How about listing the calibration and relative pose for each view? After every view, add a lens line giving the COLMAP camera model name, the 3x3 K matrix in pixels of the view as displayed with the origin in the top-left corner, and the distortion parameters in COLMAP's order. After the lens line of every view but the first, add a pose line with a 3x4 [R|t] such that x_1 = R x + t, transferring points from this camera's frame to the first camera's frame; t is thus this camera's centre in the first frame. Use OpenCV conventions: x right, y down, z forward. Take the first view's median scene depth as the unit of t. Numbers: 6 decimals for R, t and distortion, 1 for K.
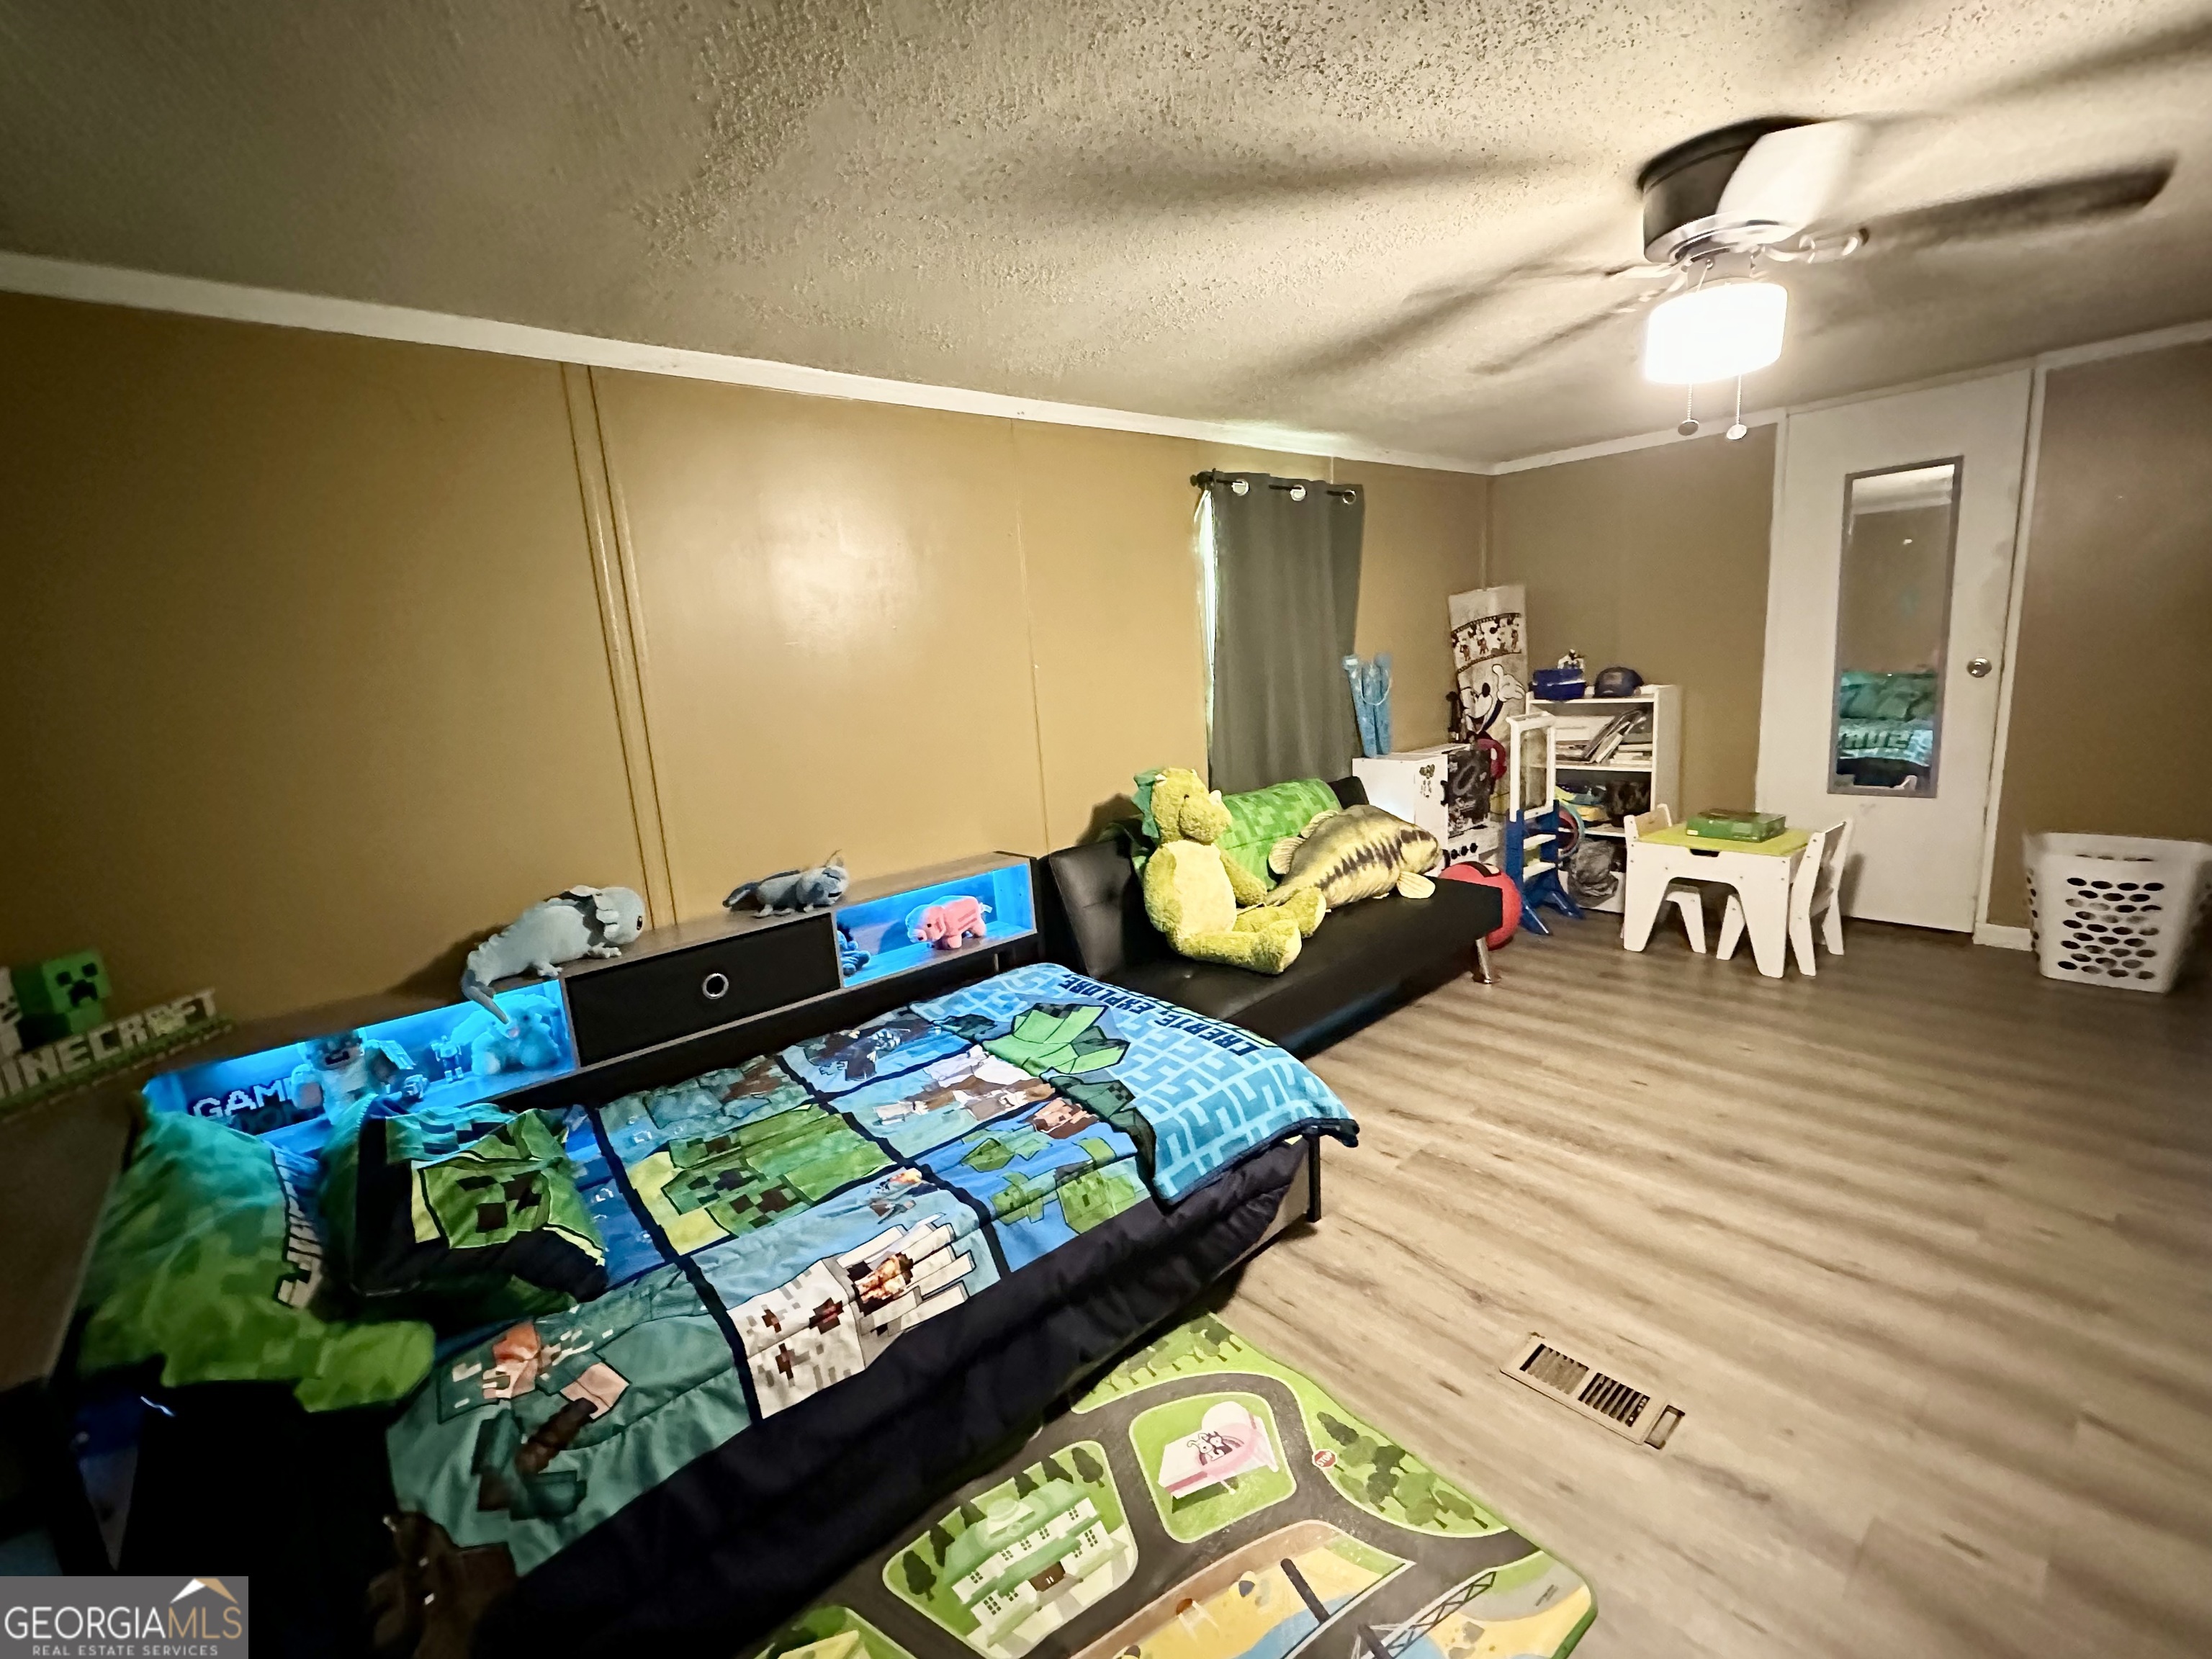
lens RADIAL K [[954.5, 0, 1107.7], [0, 954.5, 826.7], [0, 0, 1]] dist [-0.003000, -0.000149]
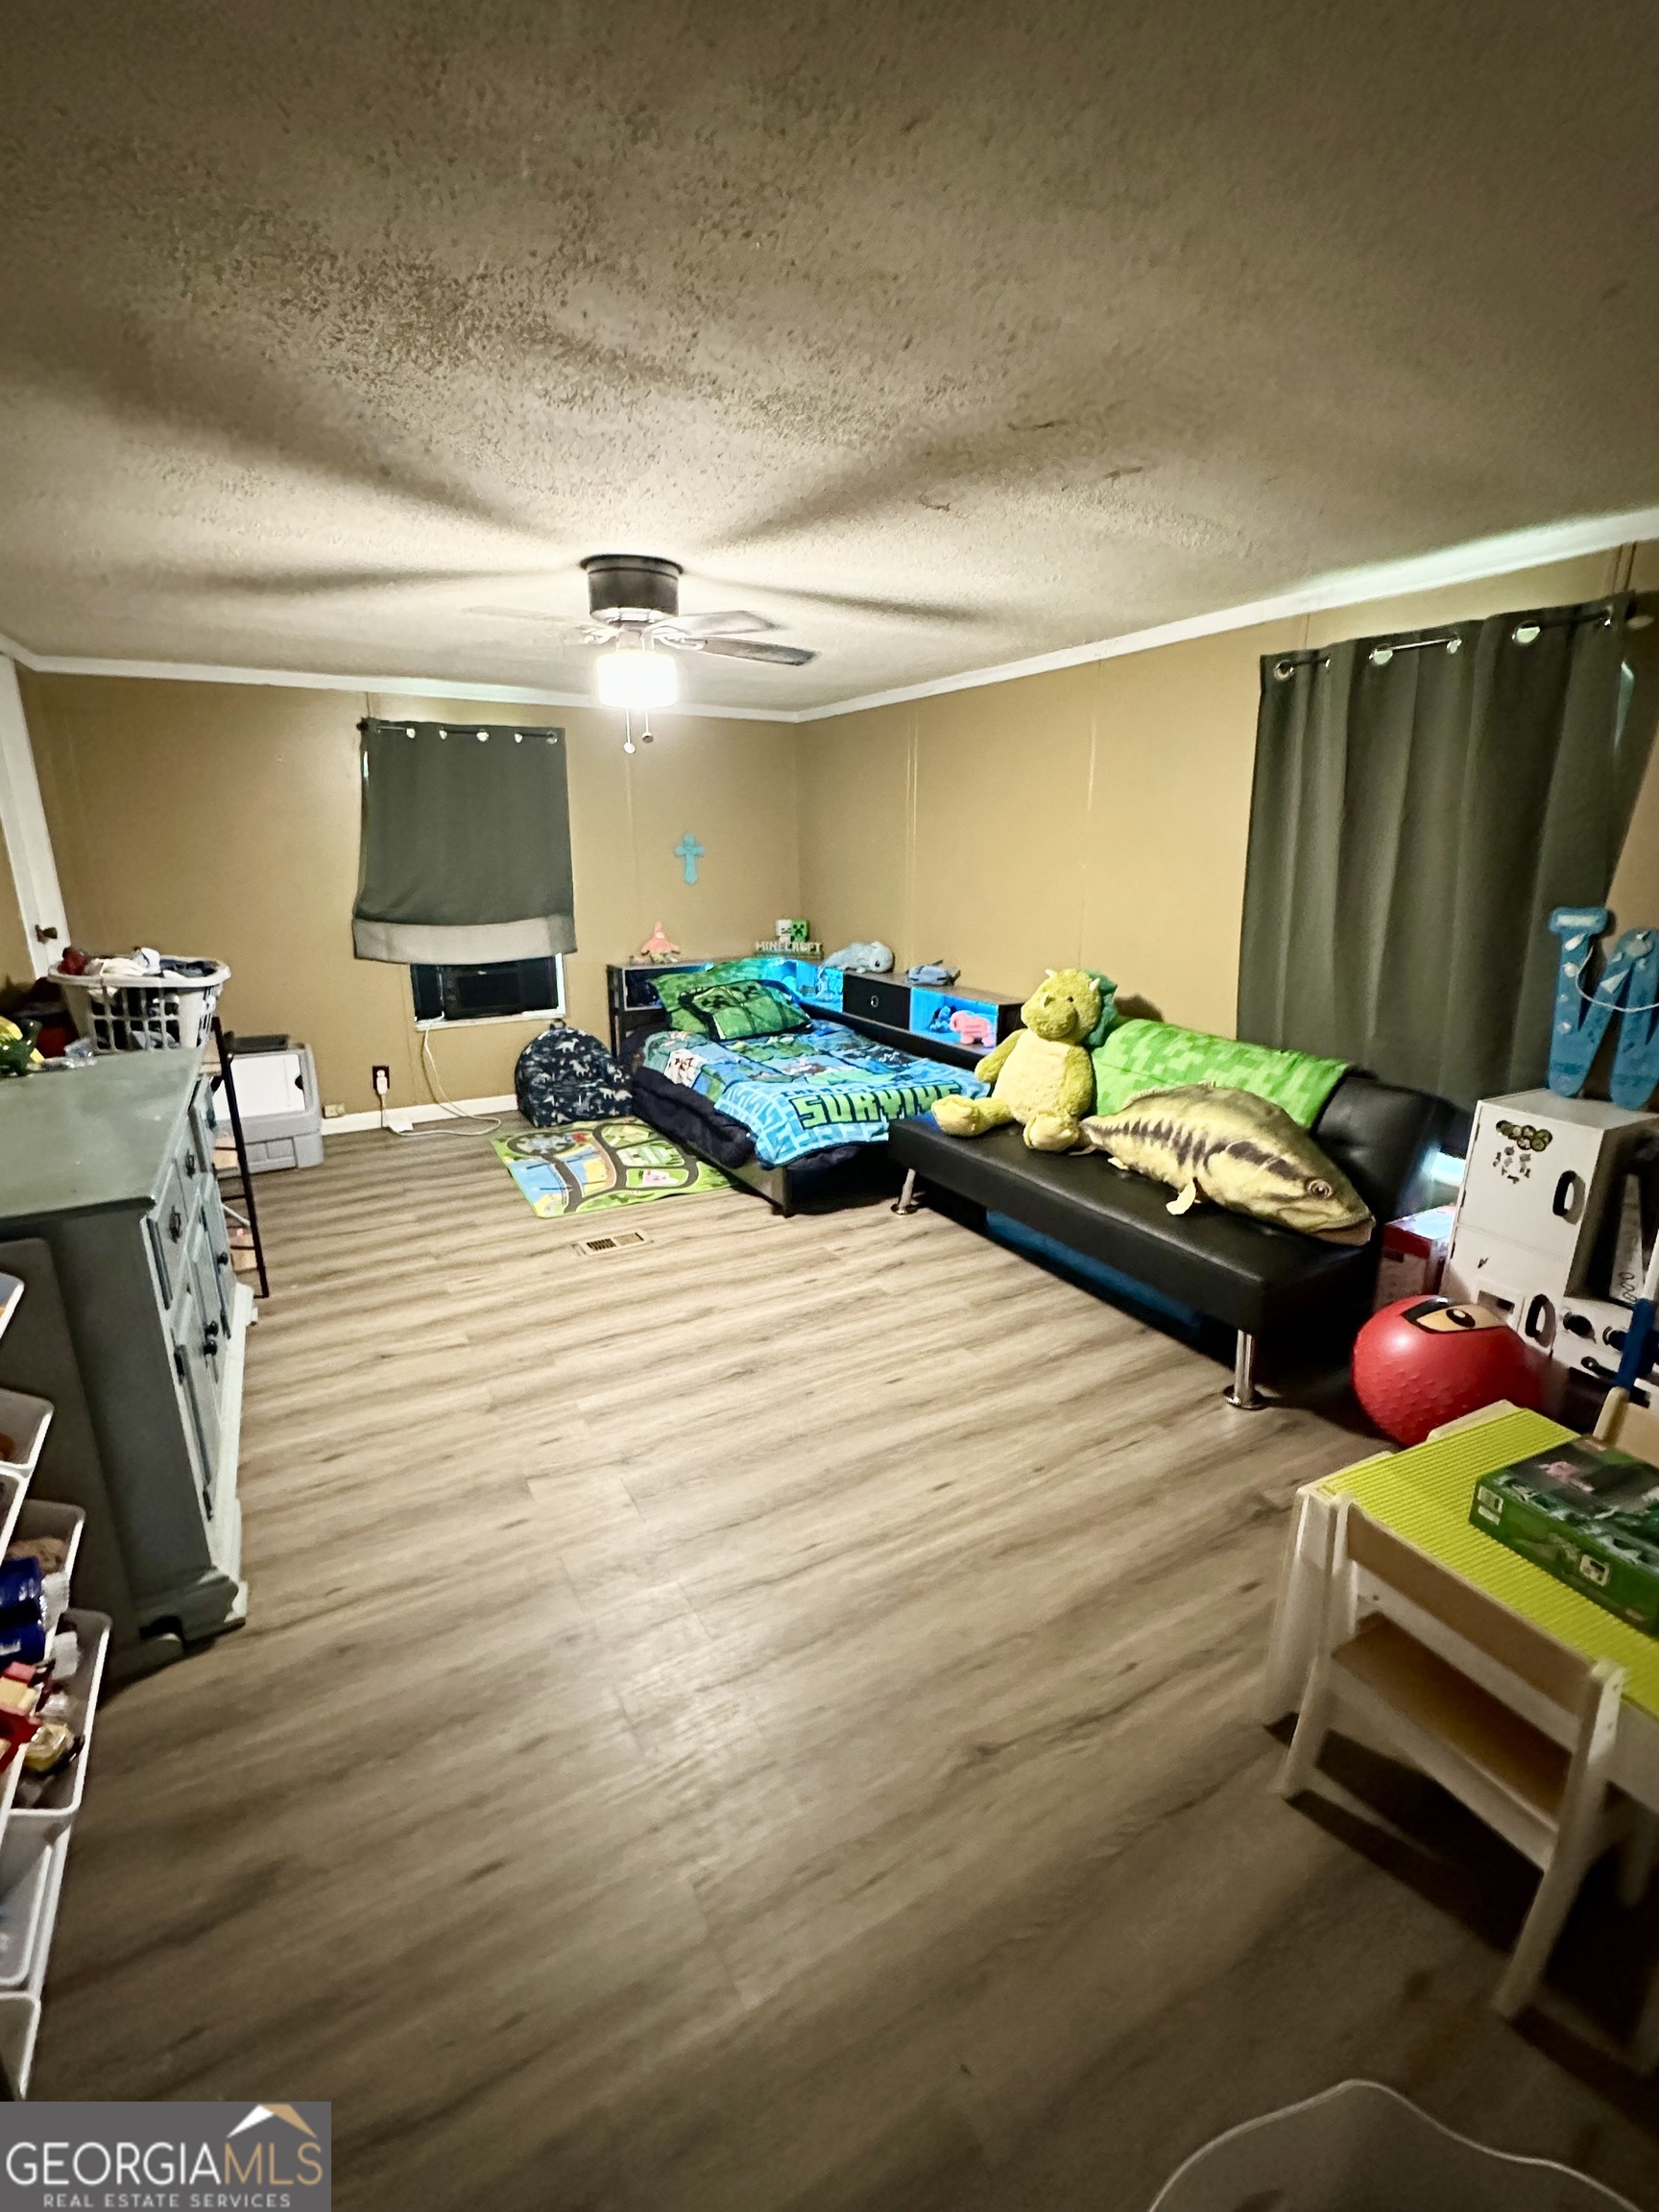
lens RADIAL K [[949.6, 0, 829.5], [0, 949.6, 1106.0], [0, 0, 1]] dist [-0.001595, 0.000143]
pose [[-0.191955, 0.326426, -0.925526, 1.833378], [-0.171434, 0.917411, 0.359120, -0.404591], [0.966314, 0.227602, -0.120141, 1.356380]]
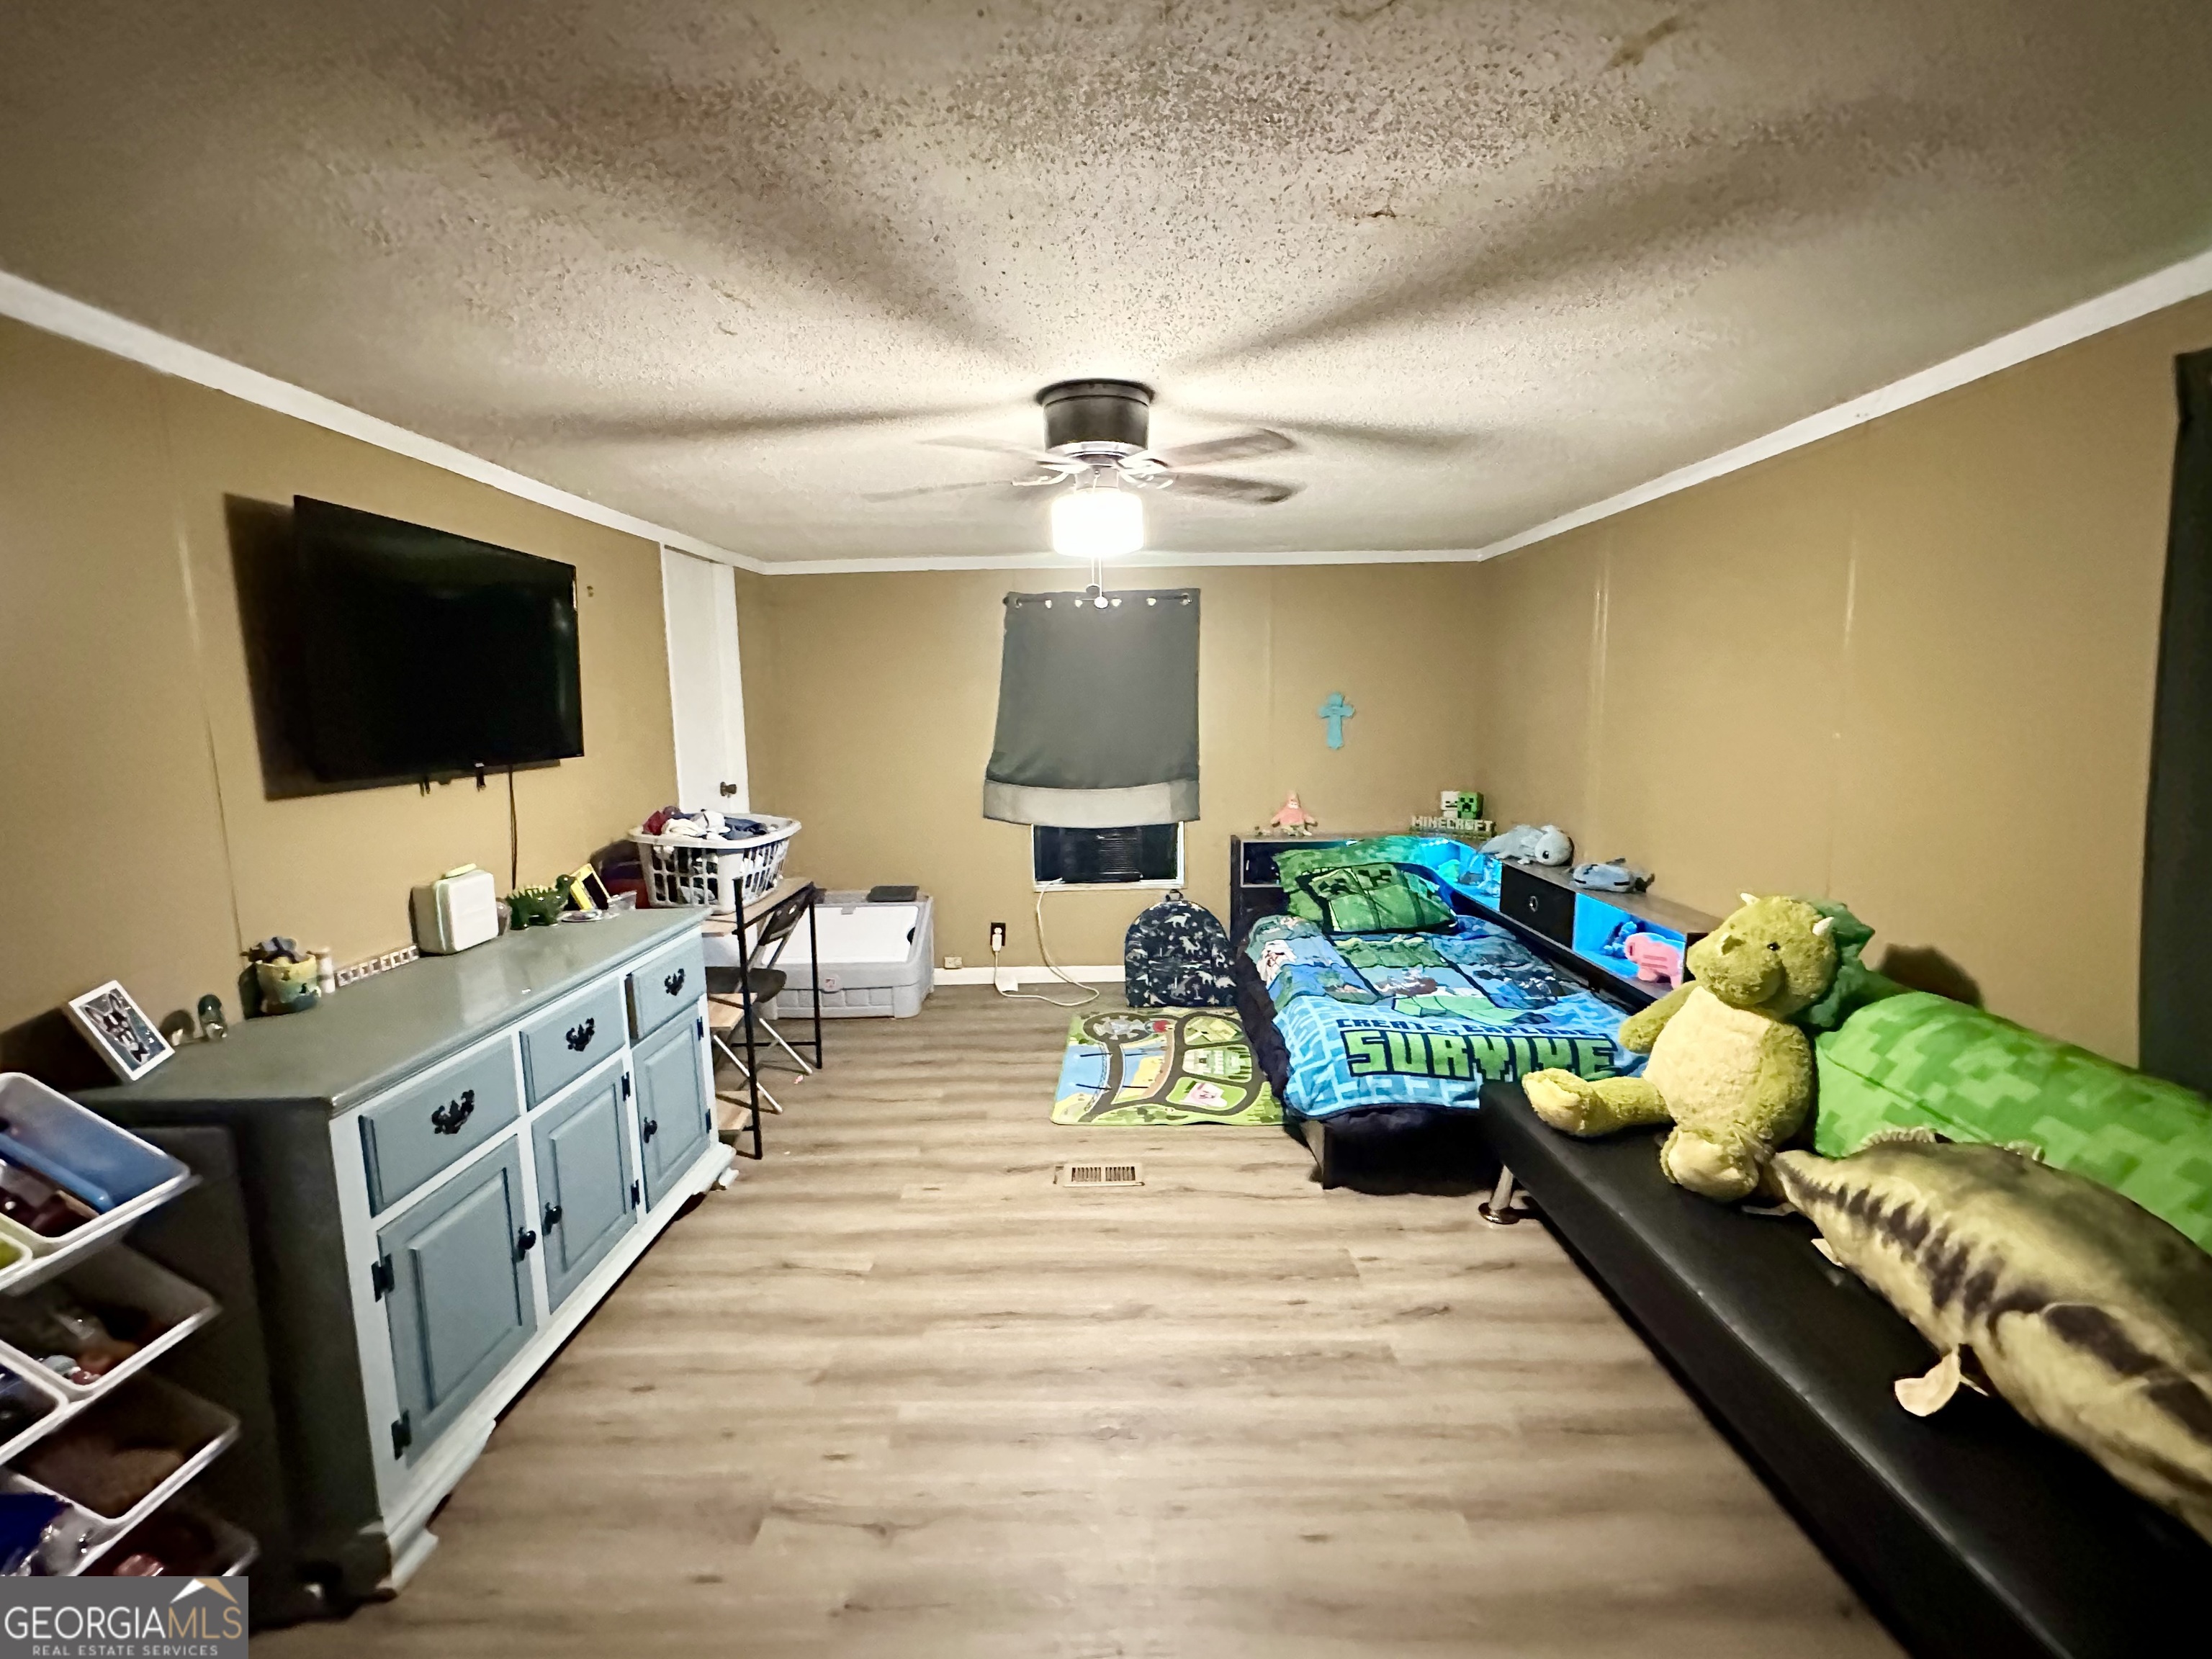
lens RADIAL K [[949.6, 0, 1109.0], [0, 949.6, 831.3], [0, 0, 1]] dist [-0.001595, 0.000143]
pose [[-0.655005, 0.178457, -0.734249, 1.360626], [-0.081005, 0.949528, 0.303042, -0.423246], [0.751270, 0.257972, -0.607490, 1.572509]]
